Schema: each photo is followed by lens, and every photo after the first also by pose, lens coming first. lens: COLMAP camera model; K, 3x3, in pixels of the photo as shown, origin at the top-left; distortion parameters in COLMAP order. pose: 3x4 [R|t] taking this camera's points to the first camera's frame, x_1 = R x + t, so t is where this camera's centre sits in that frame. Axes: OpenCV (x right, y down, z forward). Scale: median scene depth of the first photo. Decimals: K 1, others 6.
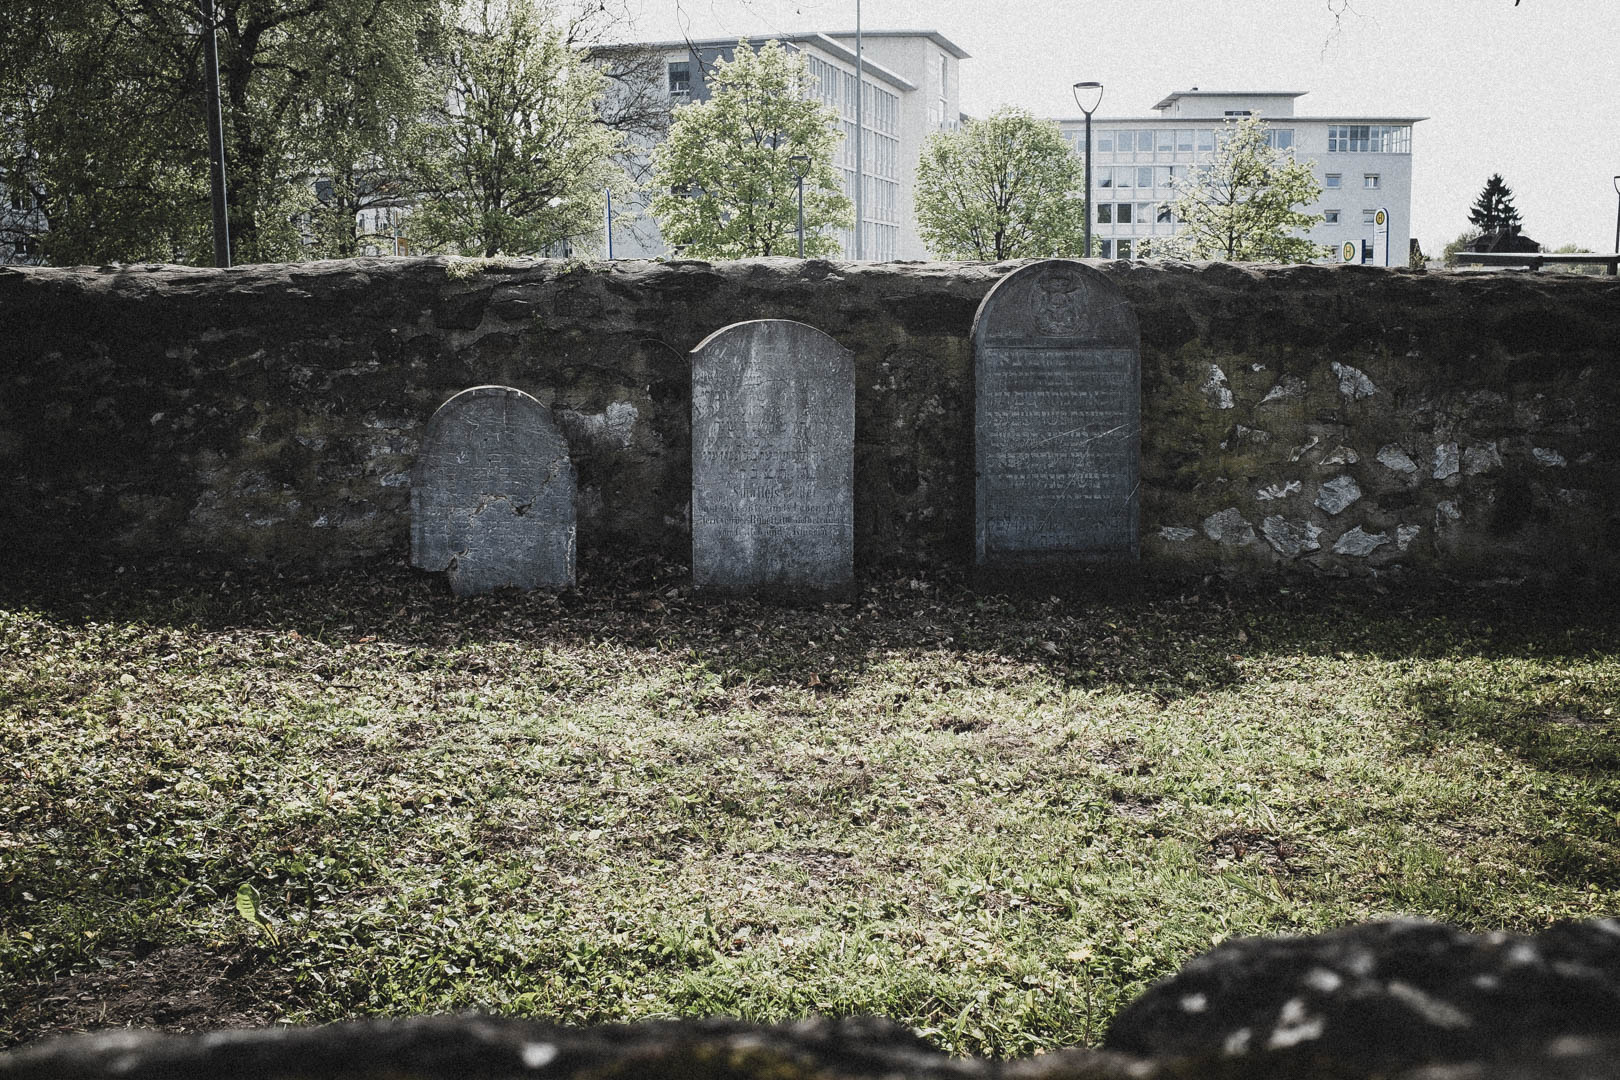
lens RADIAL K [[1638.1, 0, 808.6], [0, 1638.1, 536.3], [0, 0, 1]] dist [-0.130779, 0.239332]
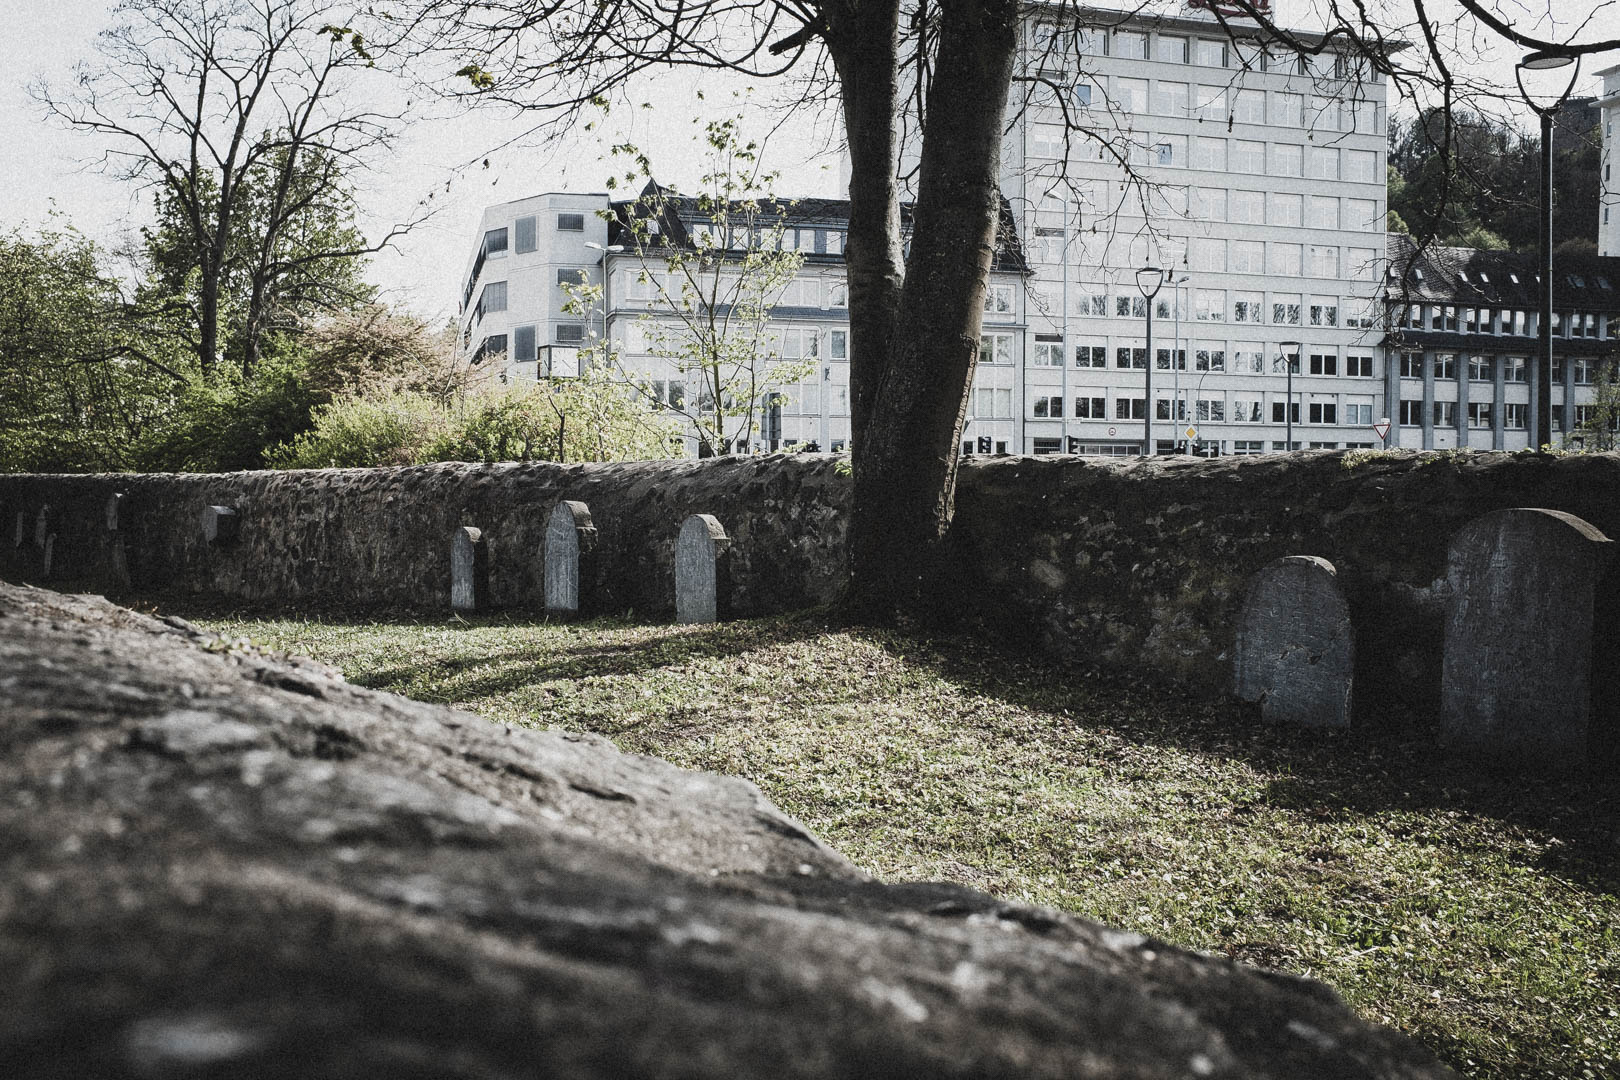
lens RADIAL K [[1638.1, 0, 808.6], [0, 1638.1, 536.3], [0, 0, 1]] dist [-0.130779, 0.239332]
pose [[0.532854, 0.037907, -0.845358, 0.604054], [-0.128092, 0.991098, -0.036298, -0.014538], [0.836456, 0.127625, 0.532966, 0.036419]]
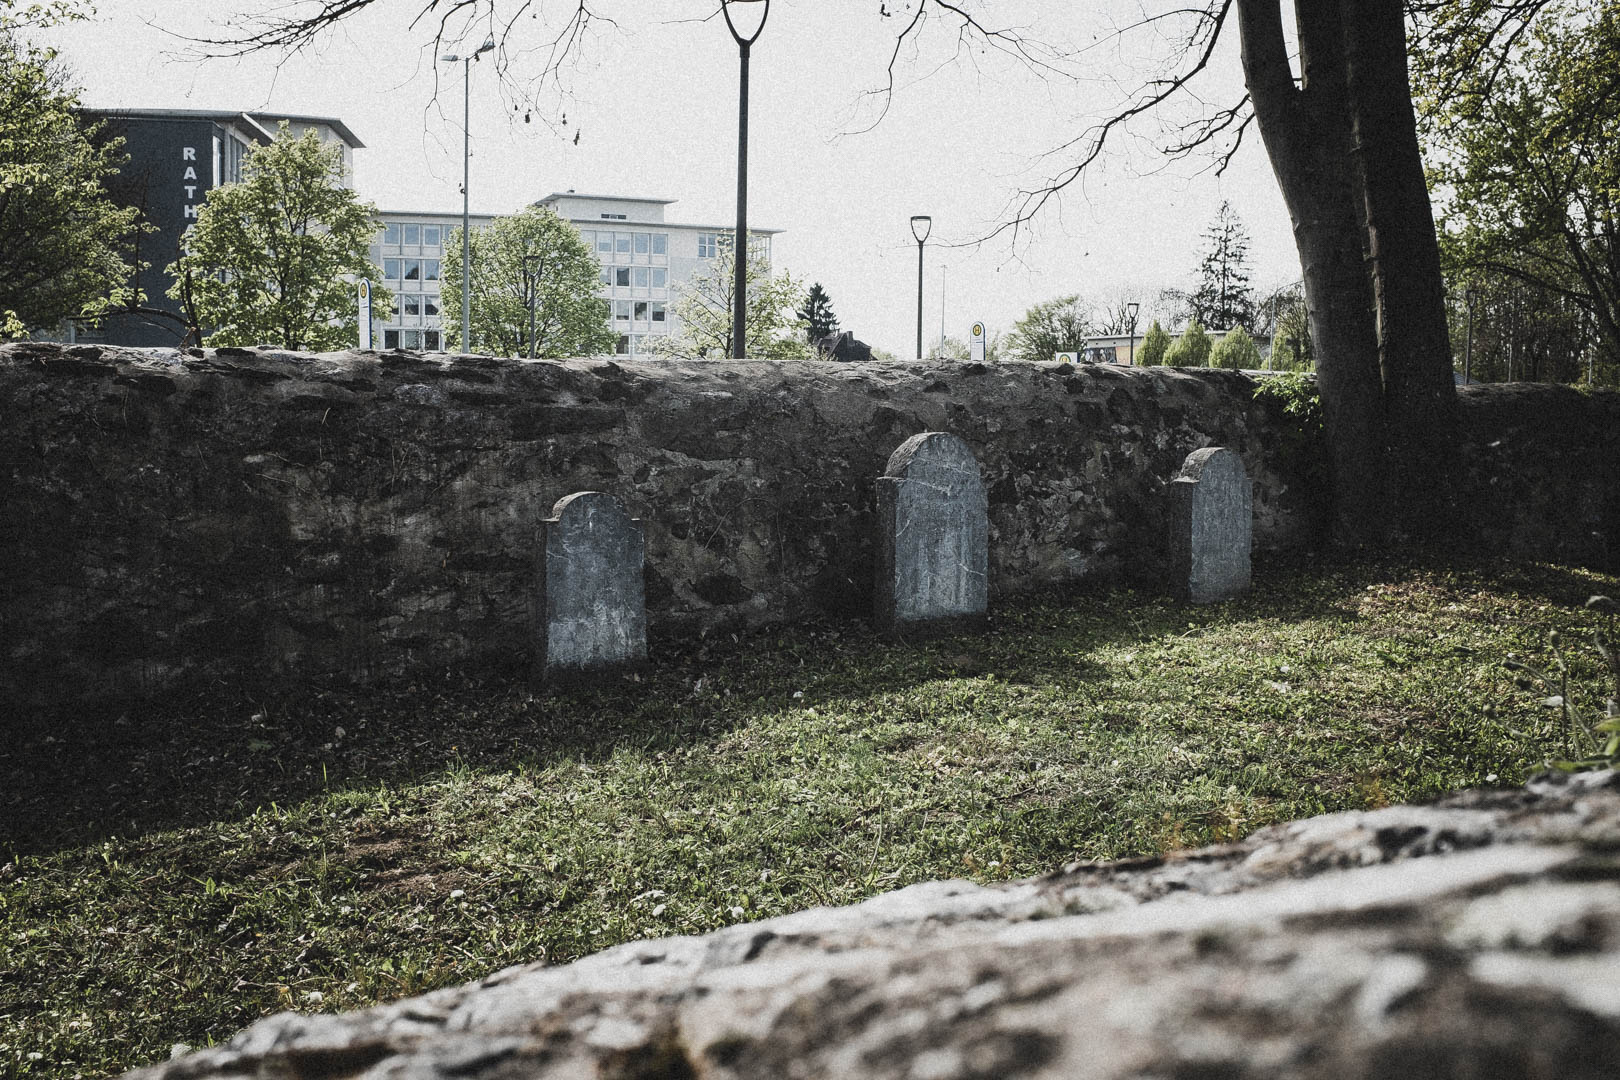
lens RADIAL K [[1638.1, 0, 808.6], [0, 1638.1, 536.3], [0, 0, 1]] dist [-0.130779, 0.239332]
pose [[0.913088, -0.013325, 0.407546, -1.663191], [0.035868, 0.998216, -0.047723, 0.033181], [-0.406183, 0.058194, 0.911937, -0.173191]]
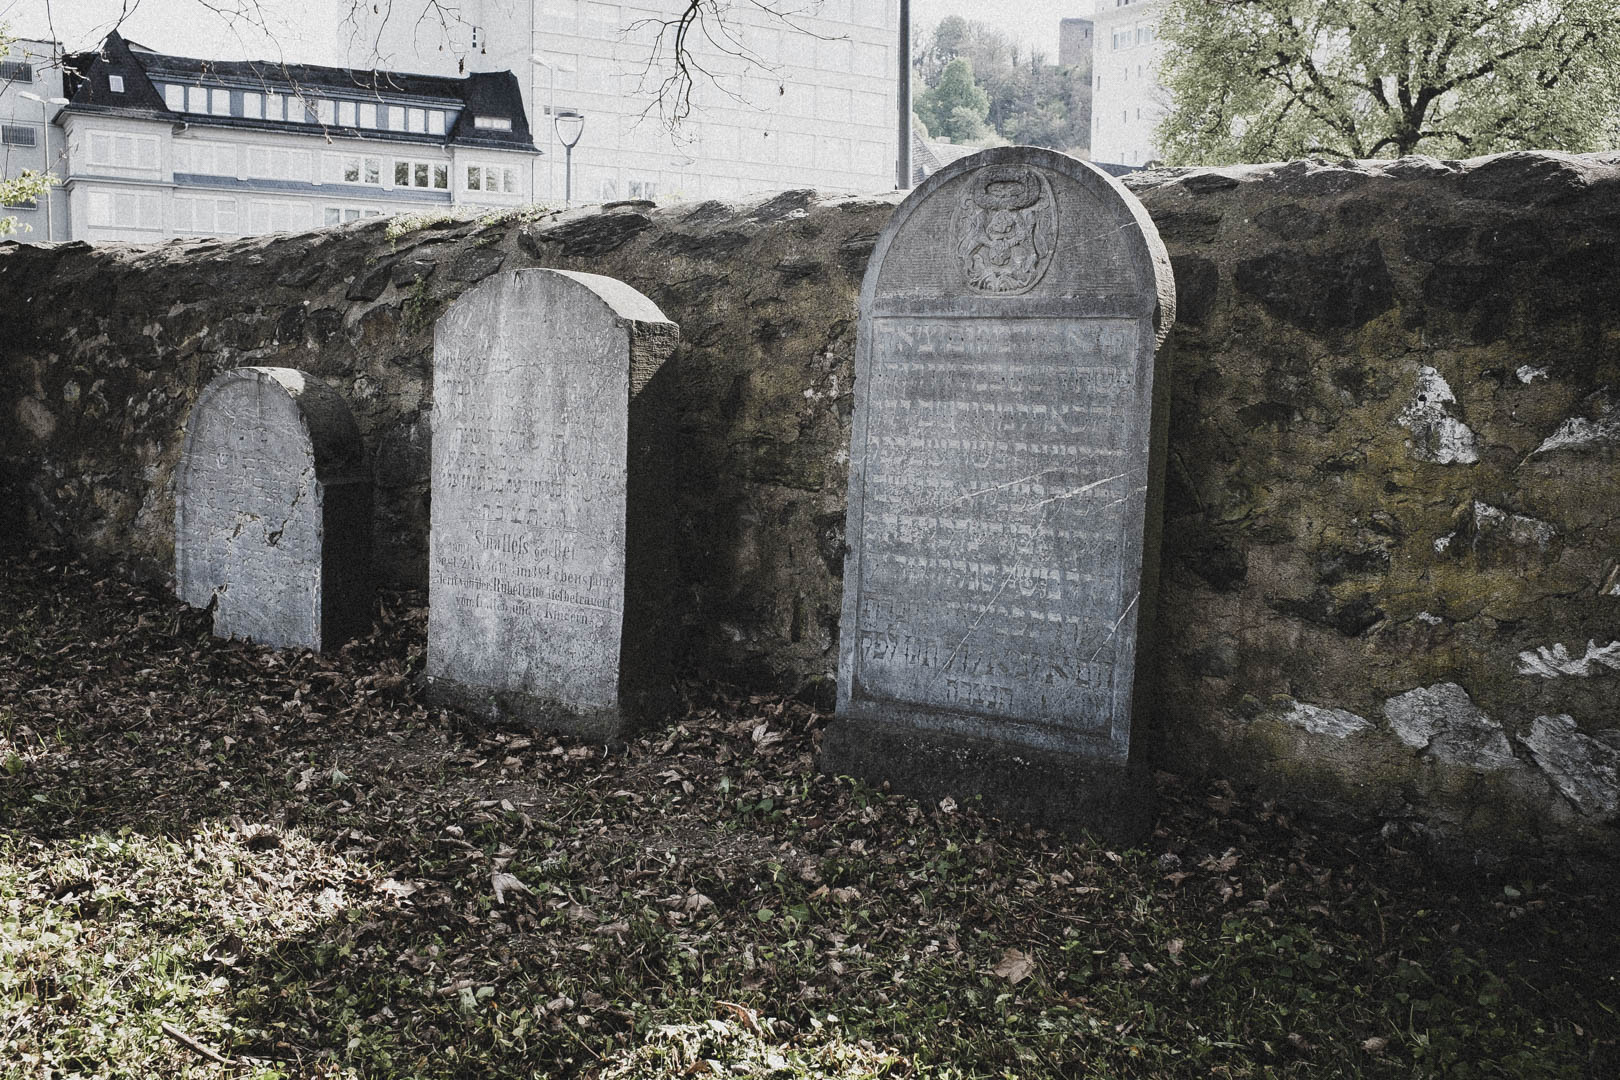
lens RADIAL K [[1638.1, 0, 808.6], [0, 1638.1, 536.3], [0, 0, 1]] dist [-0.130779, 0.239332]
pose [[0.745353, 0.081229, -0.661703, 0.456071], [-0.114304, 0.993423, -0.006803, -0.037435], [0.656798, 0.080706, 0.749735, 0.587520]]
